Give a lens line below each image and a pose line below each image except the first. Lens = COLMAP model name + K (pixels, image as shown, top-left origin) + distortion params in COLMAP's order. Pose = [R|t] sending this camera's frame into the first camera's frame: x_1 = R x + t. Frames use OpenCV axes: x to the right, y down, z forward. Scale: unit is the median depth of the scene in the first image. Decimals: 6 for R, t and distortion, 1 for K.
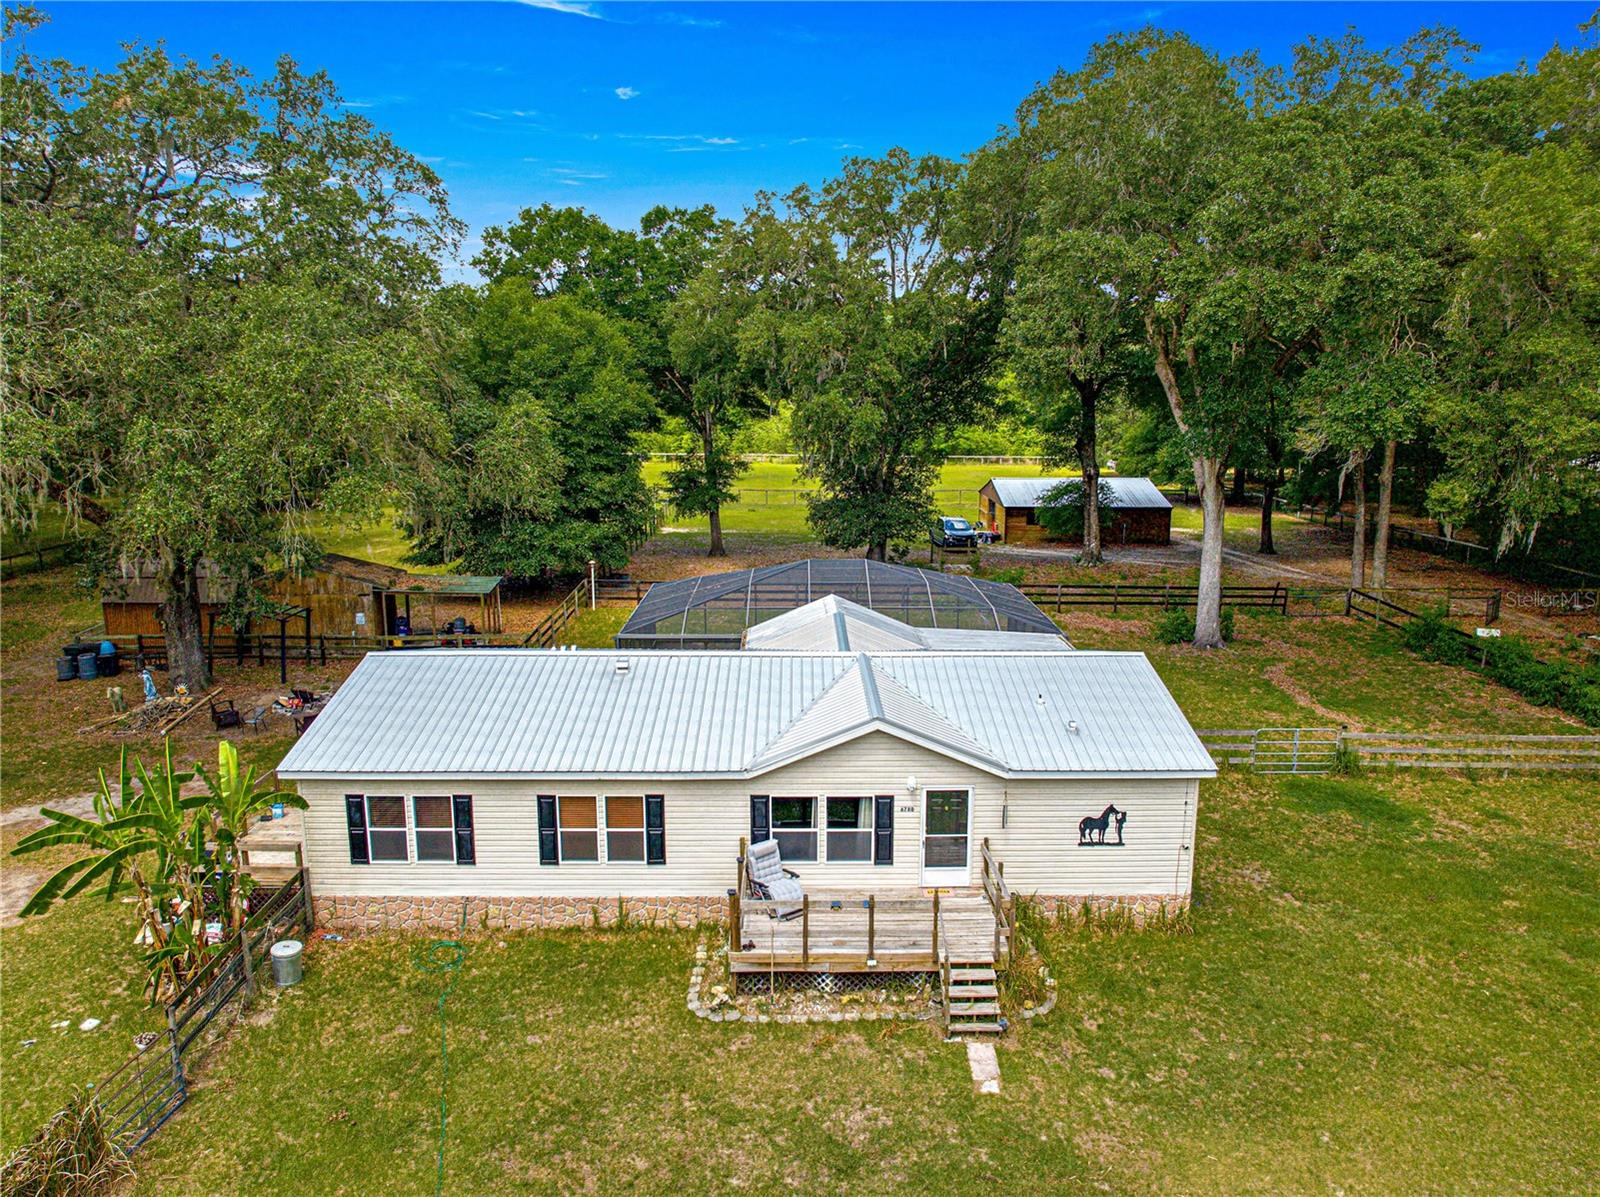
lens RADIAL K [[1124.5, 0, 791.8], [0, 1124.5, 603.0], [0, 0, 1]] dist [-0.030551, -0.003385]
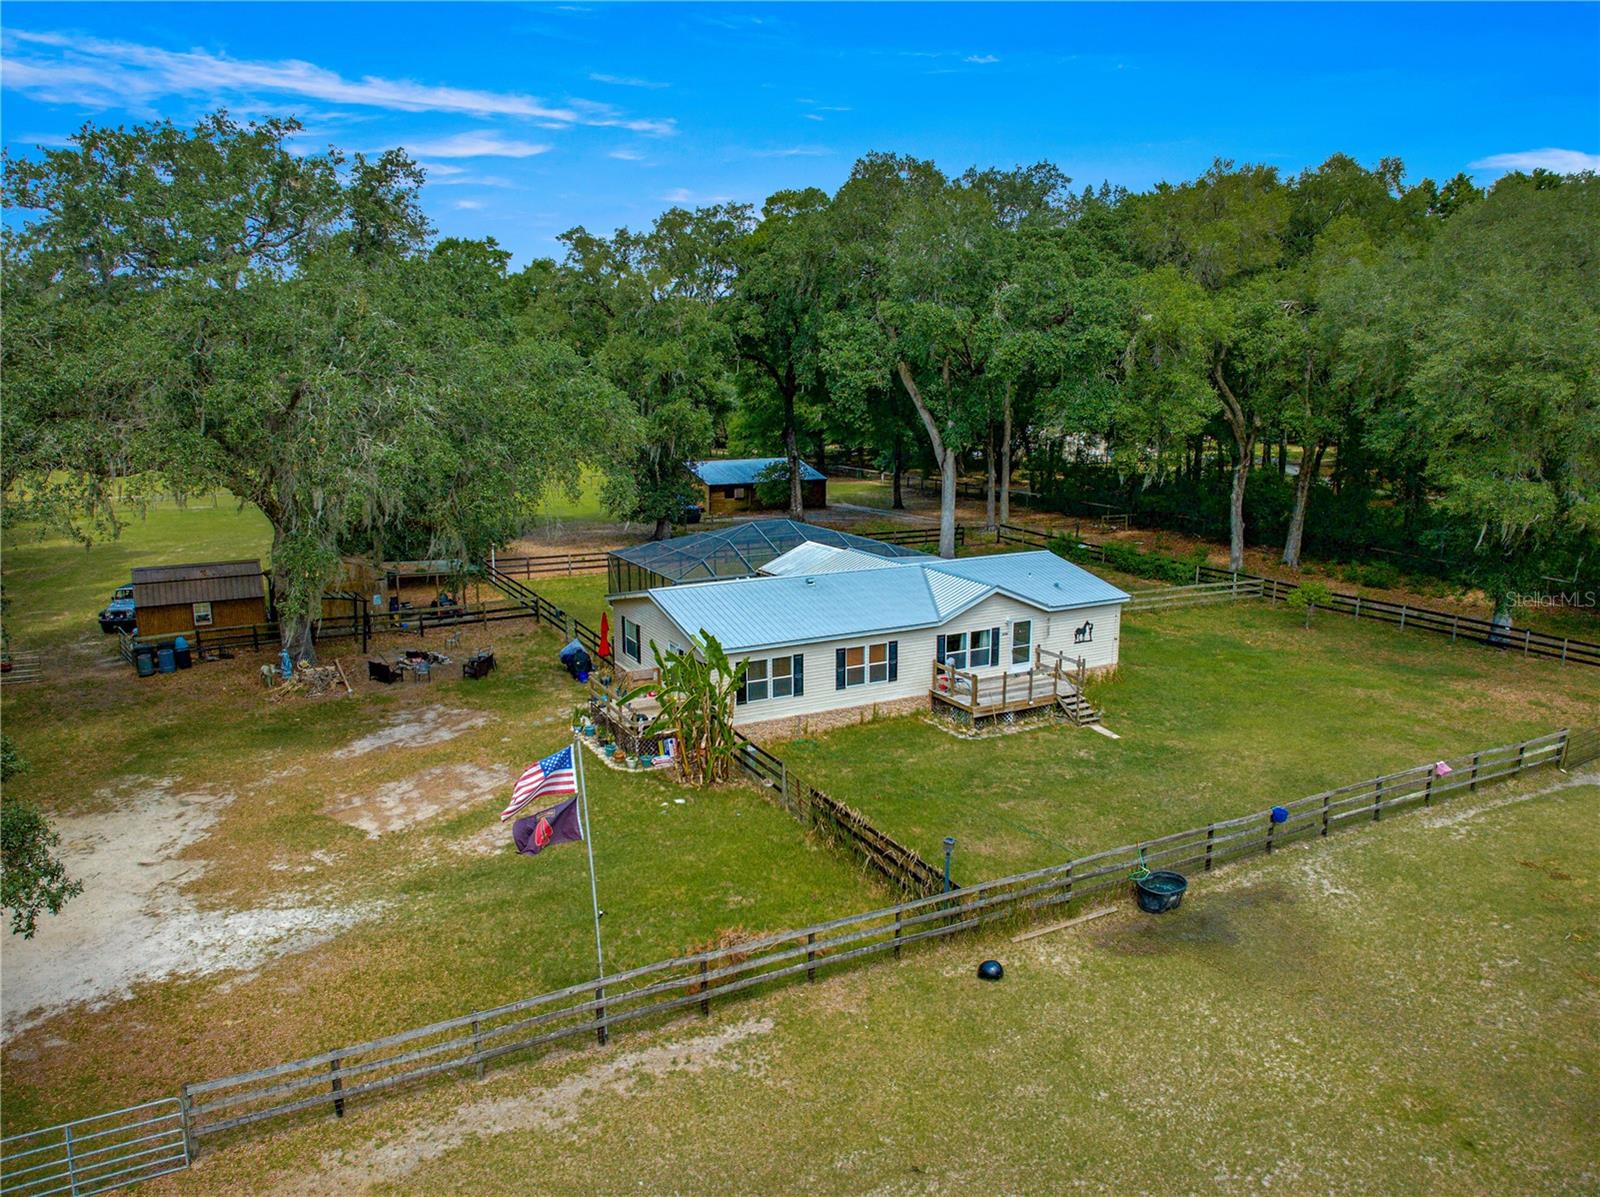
lens RADIAL K [[1117.0, 0, 800.0], [0, 1117.0, 598.5], [0, 0, 1]] dist [-0.035082, -0.006509]
pose [[0.884647, -0.095325, 0.456413, -1.054159], [0.090485, 0.995367, 0.032507, 0.030995], [-0.457397, 0.012541, 0.889174, -0.516604]]
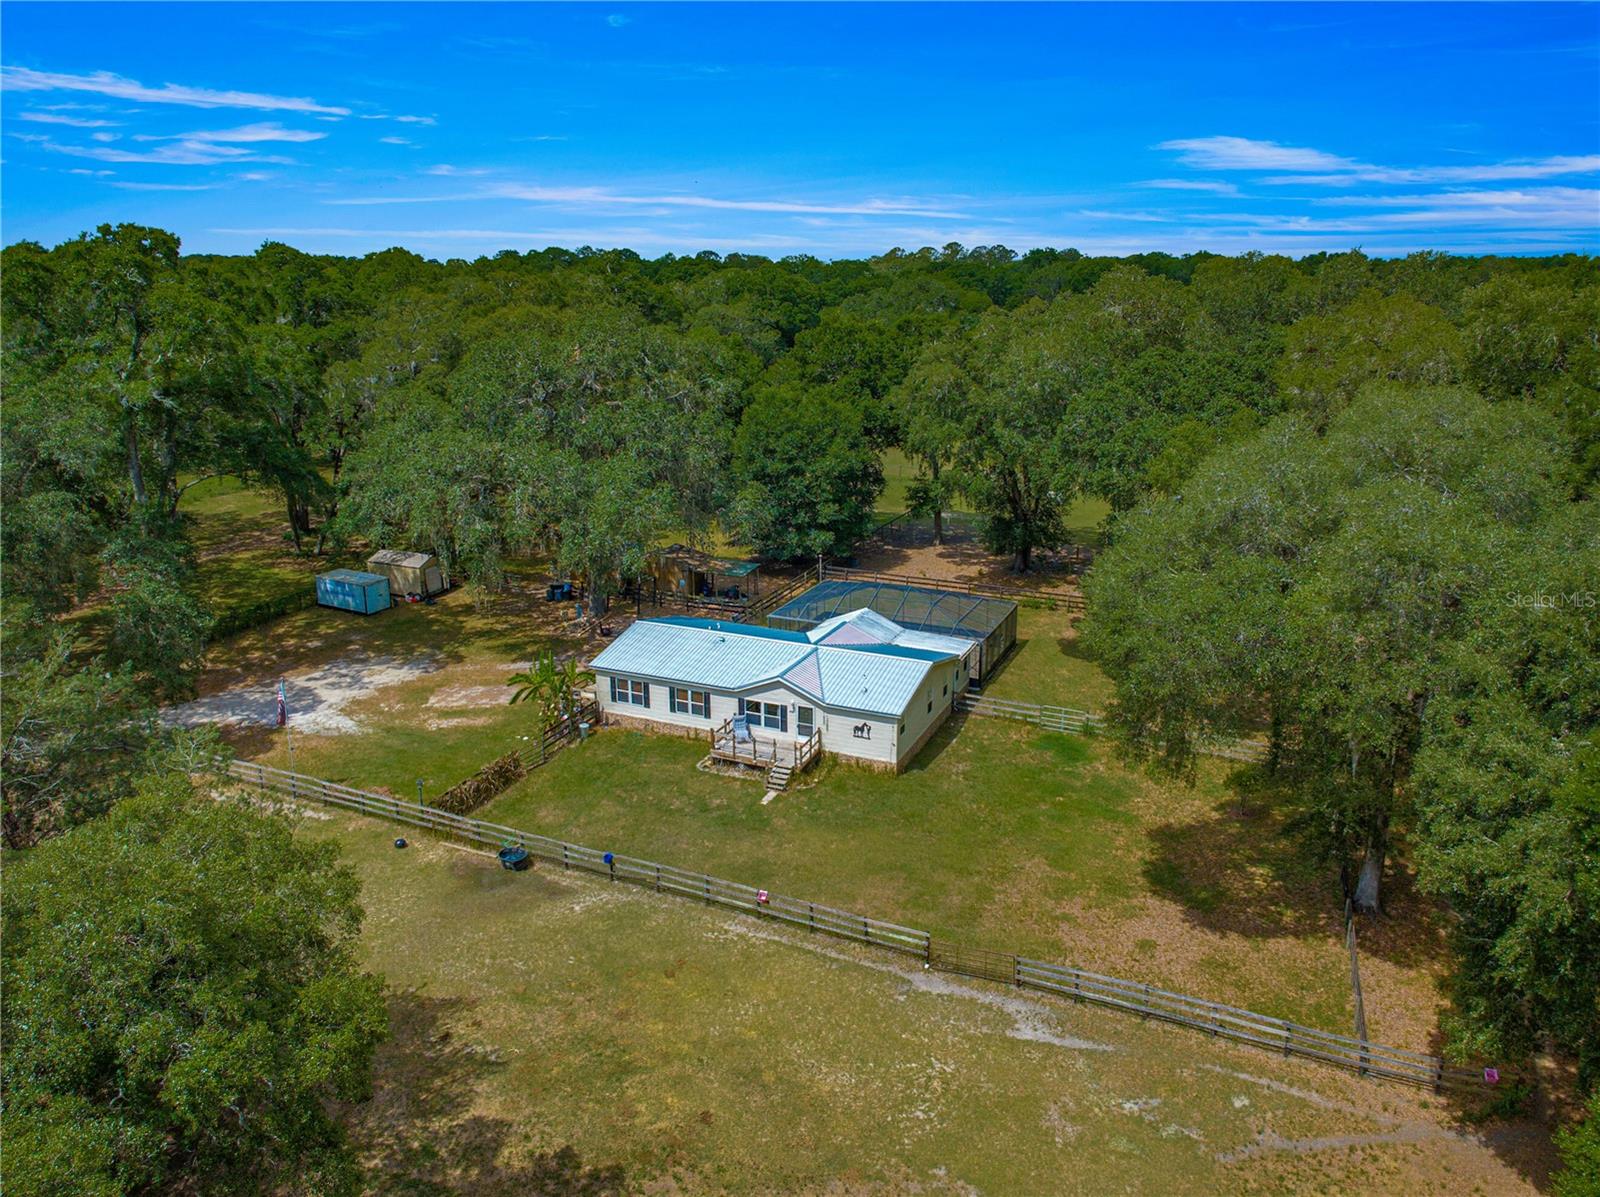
lens RADIAL K [[1109.0, 0, 800.0], [0, 1109.0, 598.5], [0, 0, 1]] dist [-0.031560, 0.003193]
pose [[0.912546, 0.112917, -0.393078, 1.104017], [-0.075921, 0.991195, 0.108481, -0.360297], [0.401866, -0.069151, 0.913084, -1.333819]]
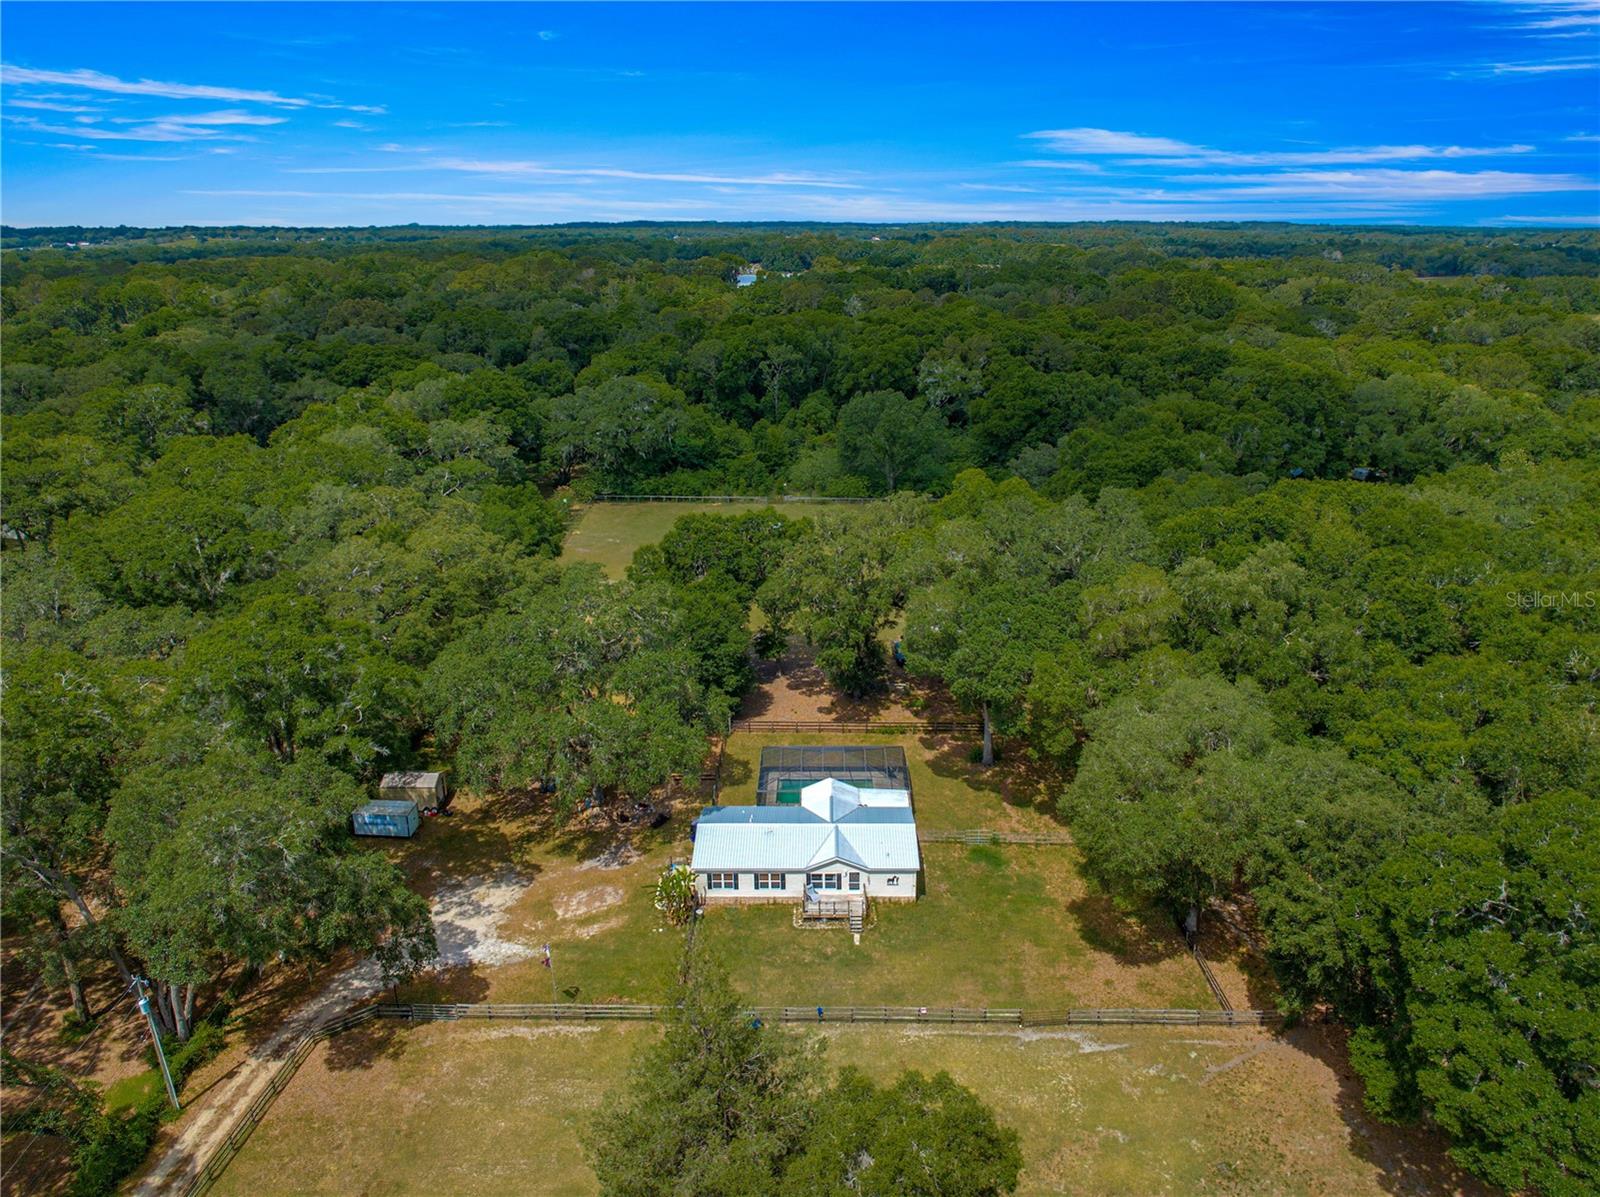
lens RADIAL K [[1117.0, 0, 800.0], [0, 1117.0, 598.5], [0, 0, 1]] dist [-0.035082, -0.006509]
pose [[0.999869, -0.001186, -0.016132, 0.006636], [0.003342, 0.990932, 0.134322, -1.357081], [0.015827, -0.134359, 0.990806, -2.865544]]
